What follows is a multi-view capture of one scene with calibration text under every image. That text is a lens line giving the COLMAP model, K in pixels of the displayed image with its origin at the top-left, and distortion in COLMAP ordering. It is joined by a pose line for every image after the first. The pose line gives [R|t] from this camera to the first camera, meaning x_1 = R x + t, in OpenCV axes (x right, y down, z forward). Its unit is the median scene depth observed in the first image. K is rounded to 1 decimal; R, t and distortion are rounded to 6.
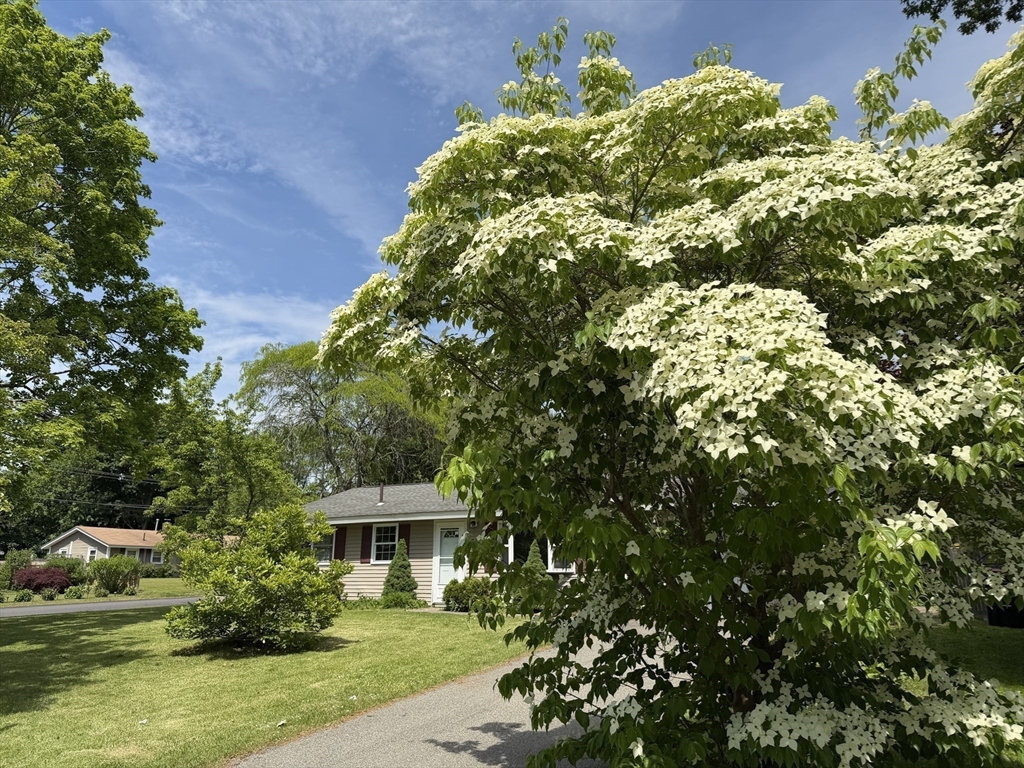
lens RADIAL K [[720.9, 0, 512.0], [0, 720.9, 384.0], [0, 0, 1]] dist [0.071587, -0.075411]
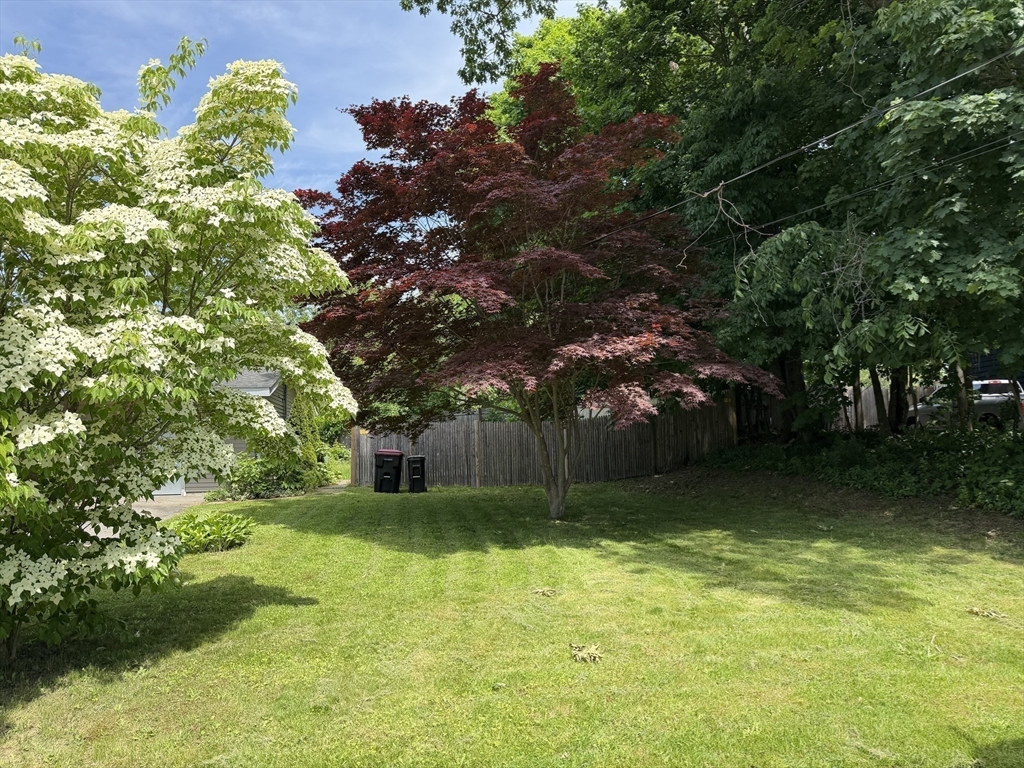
lens RADIAL K [[720.9, 0, 512.0], [0, 720.9, 384.0], [0, 0, 1]] dist [0.071587, -0.075411]
pose [[0.826266, 0.042476, 0.561676, 0.400610], [-0.131828, 0.984042, 0.119512, -0.151249], [-0.547636, -0.172793, 0.818680, -0.528789]]
